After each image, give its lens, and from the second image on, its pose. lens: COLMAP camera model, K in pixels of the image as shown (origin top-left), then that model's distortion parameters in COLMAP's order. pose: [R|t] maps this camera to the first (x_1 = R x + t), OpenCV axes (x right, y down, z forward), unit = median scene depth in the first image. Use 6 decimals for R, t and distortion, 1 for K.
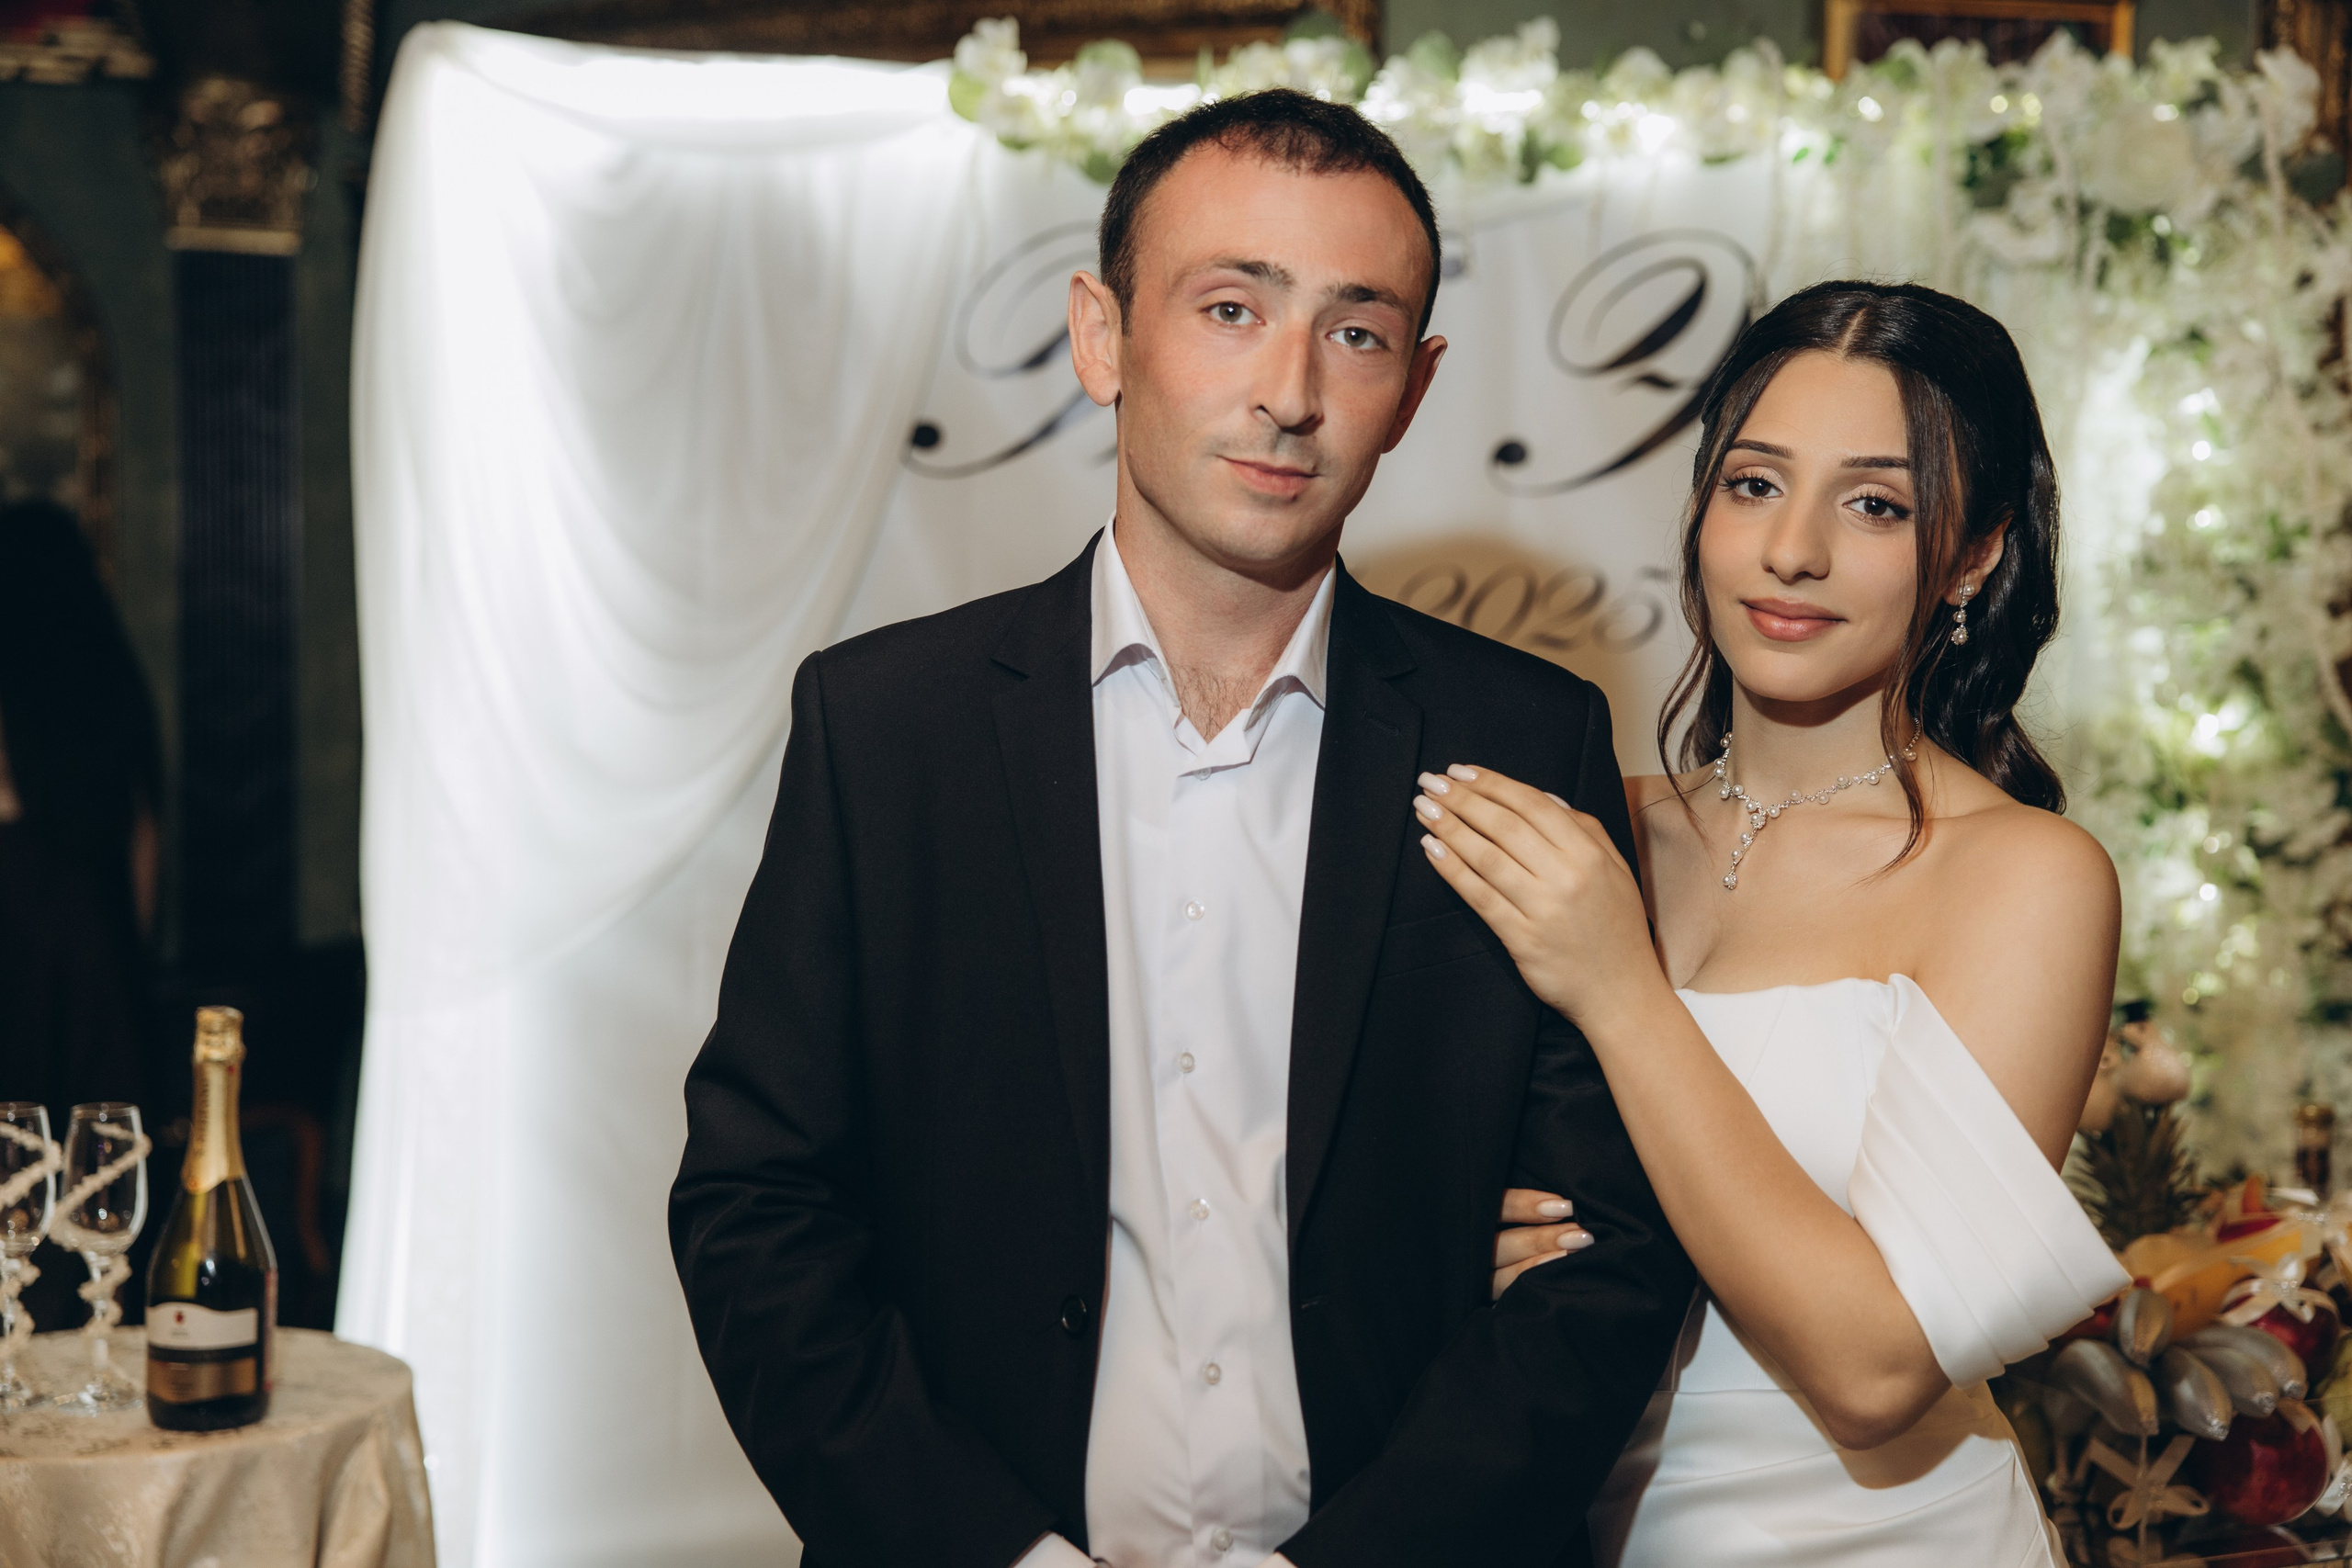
lens RADIAL K [[3365.6, 0, 1162.2], [0, 3365.6, 770.2], [0, 0, 1]] dist [0.172572, 0.000000]
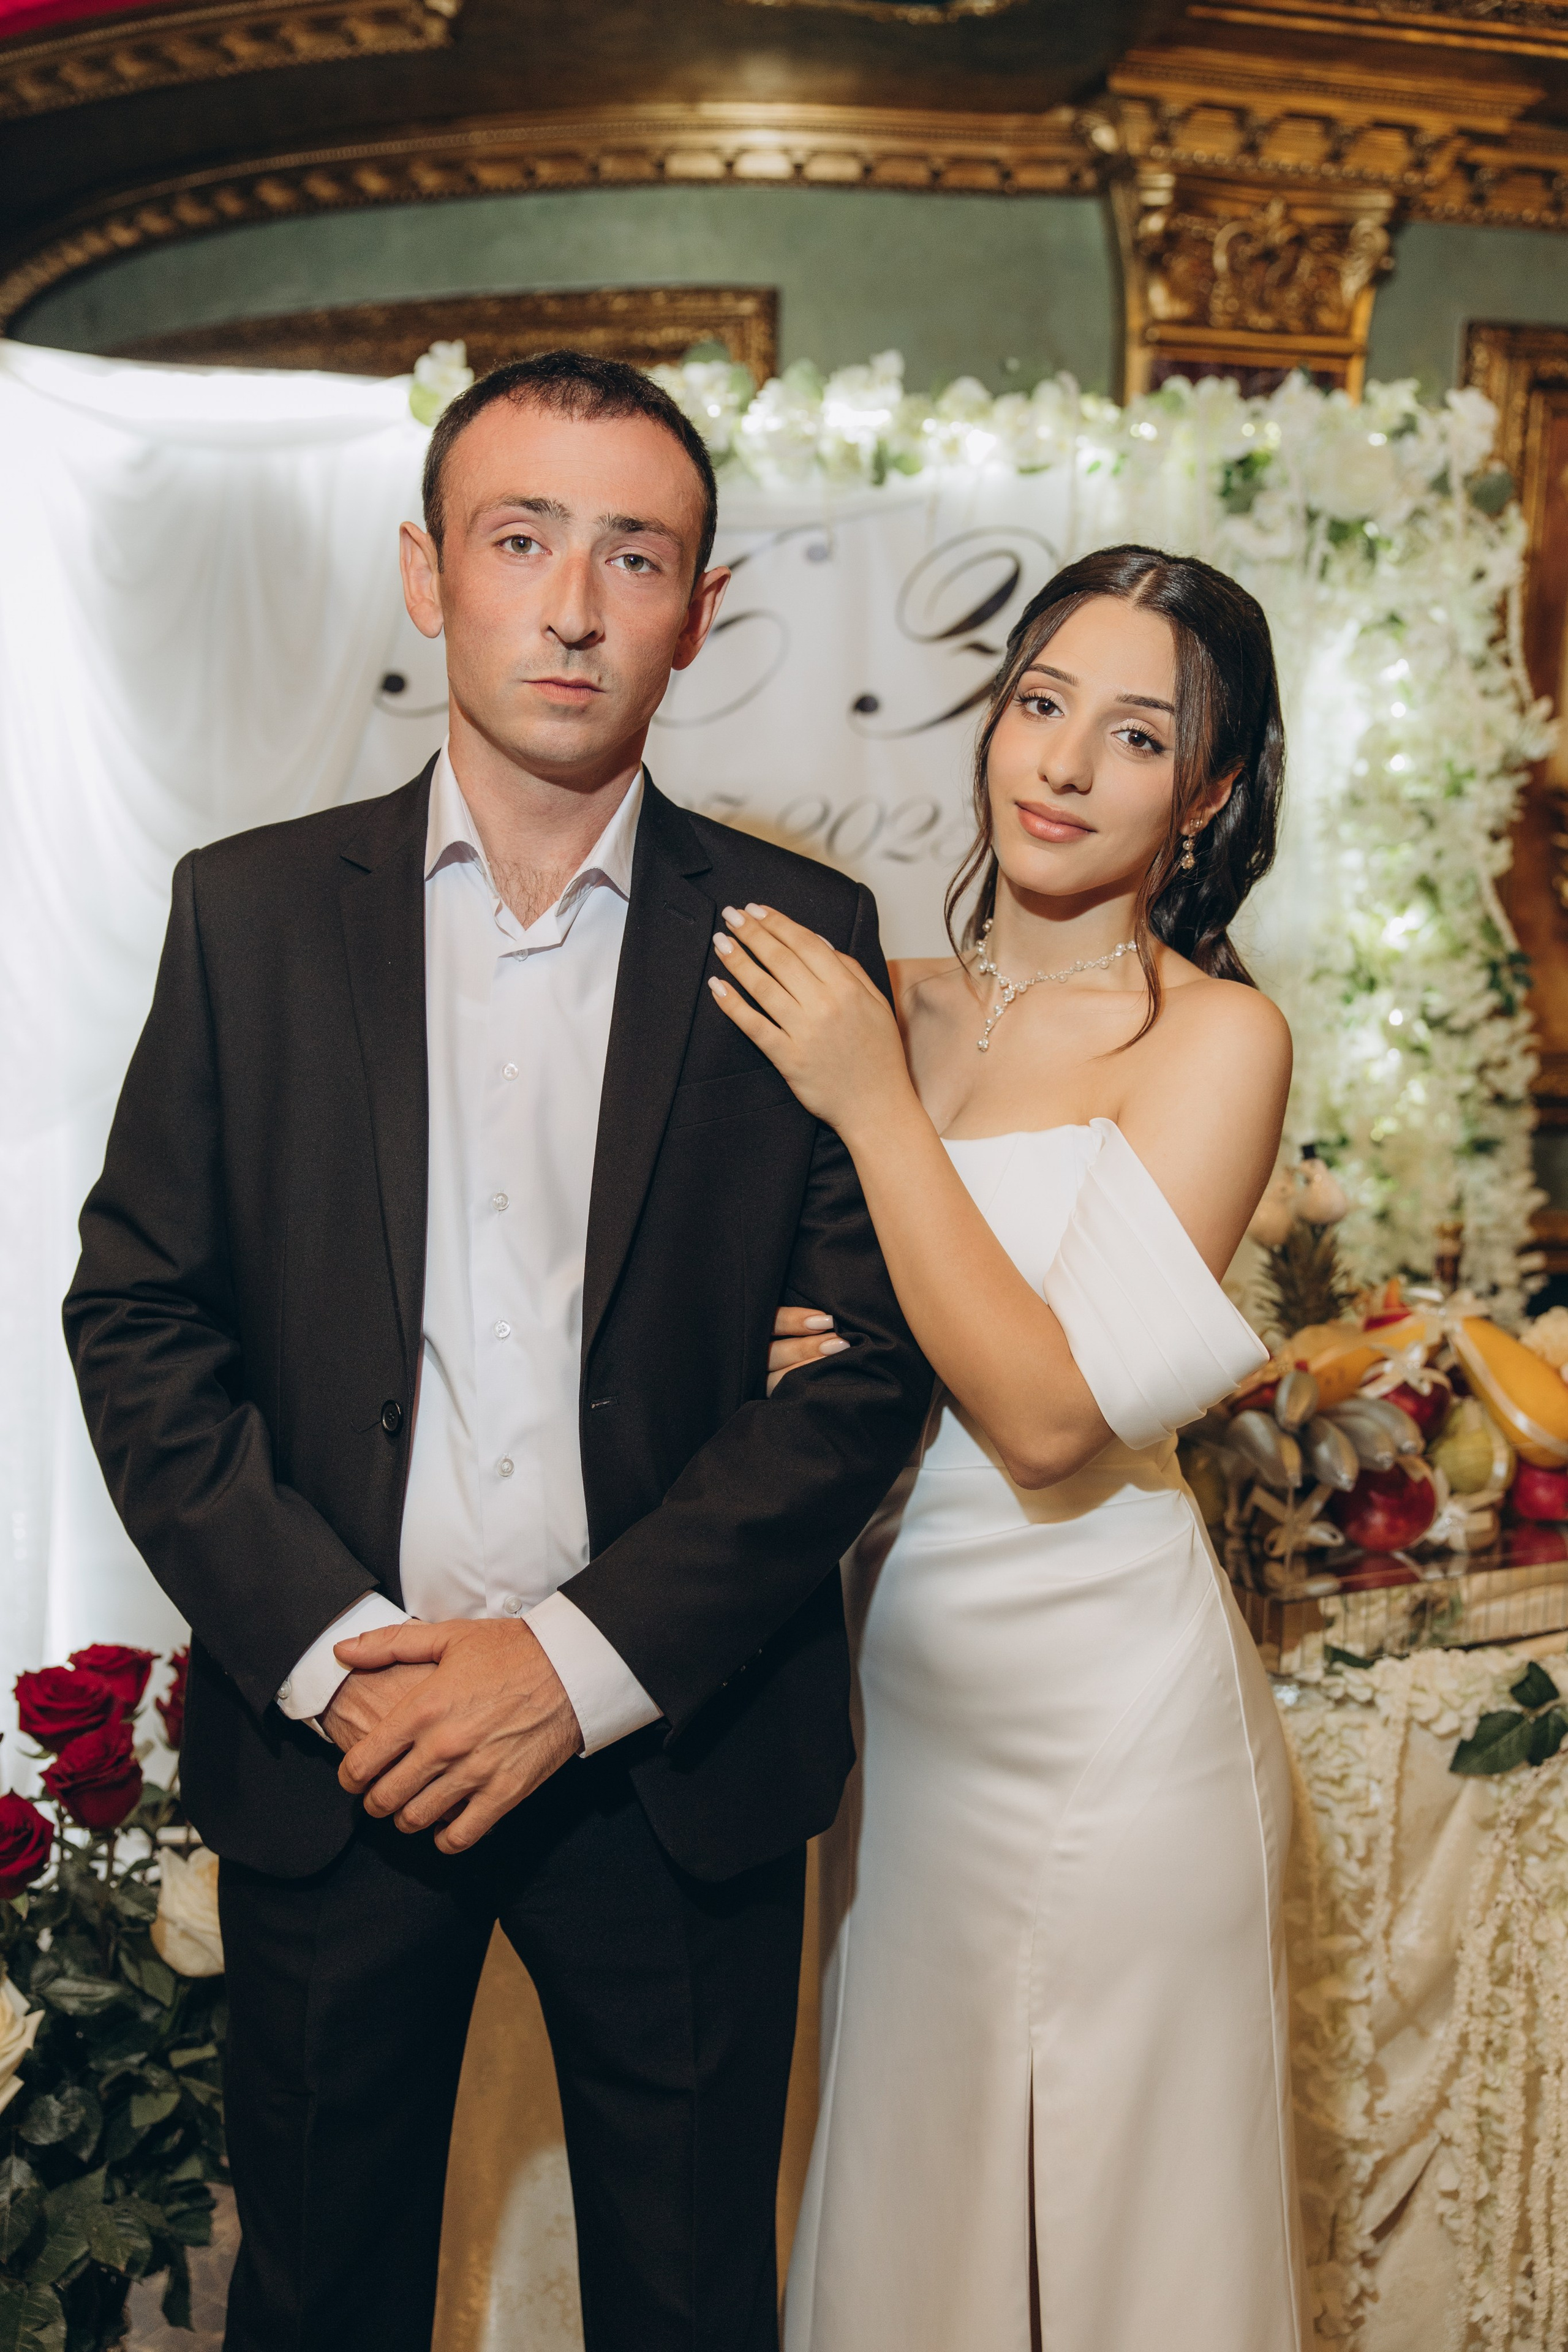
lens RADIAL K [[2457.4, 0, 779.6], [0, 2457.4, 1188.3], [0, 0, 1]] dist [0.083842, 0.000000]
pose [[0.999265, 0.003121, 0.038194, 0.037819], [-0.006620, 0.995752, 0.091834, 0.001366], [-0.037745, -0.092019, 0.995042, 0.068904]]
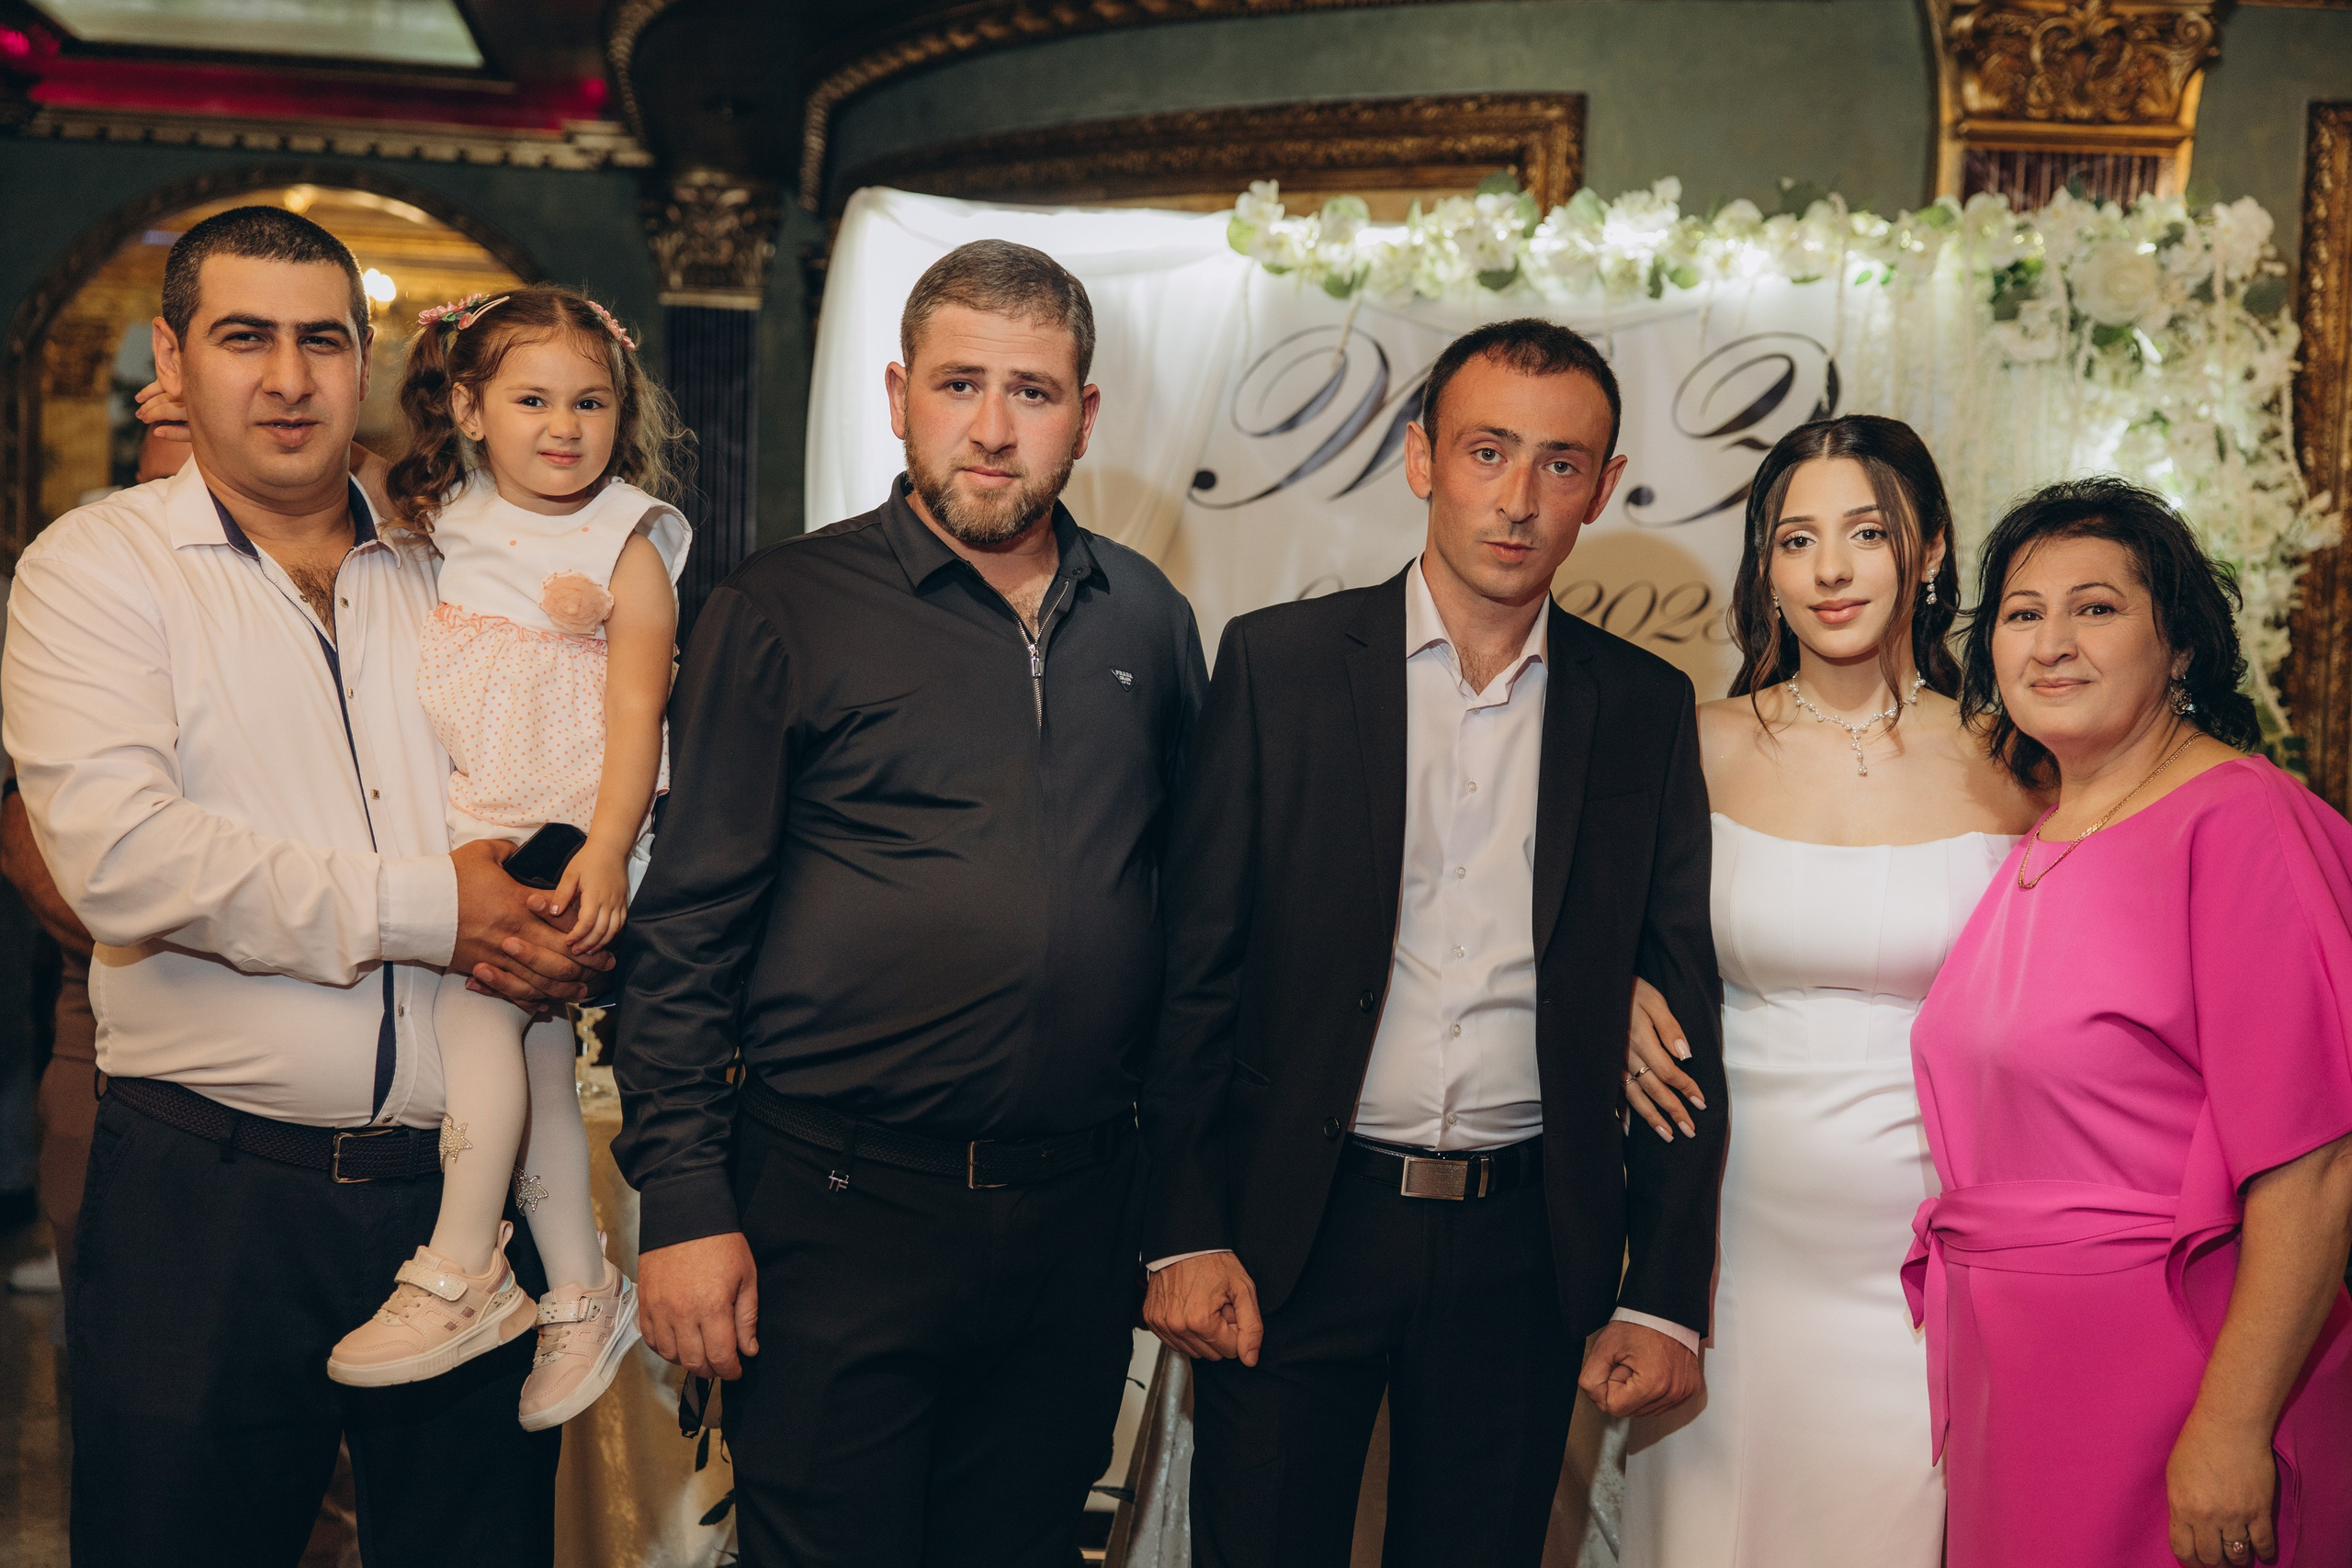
lens RADIAL K [[3365.6, 0, 1137.2], [0, 3365.6, 760.0], [0, 0, 1]] dist [0.172572, 0.000000]
pose [[0.991328, 0.023086, -0.129368, 0.083076], [-0.023653, 0.999716, -0.002847, 0.019617], [0.129265, 0.005882, 0.991593, -0.367757]]
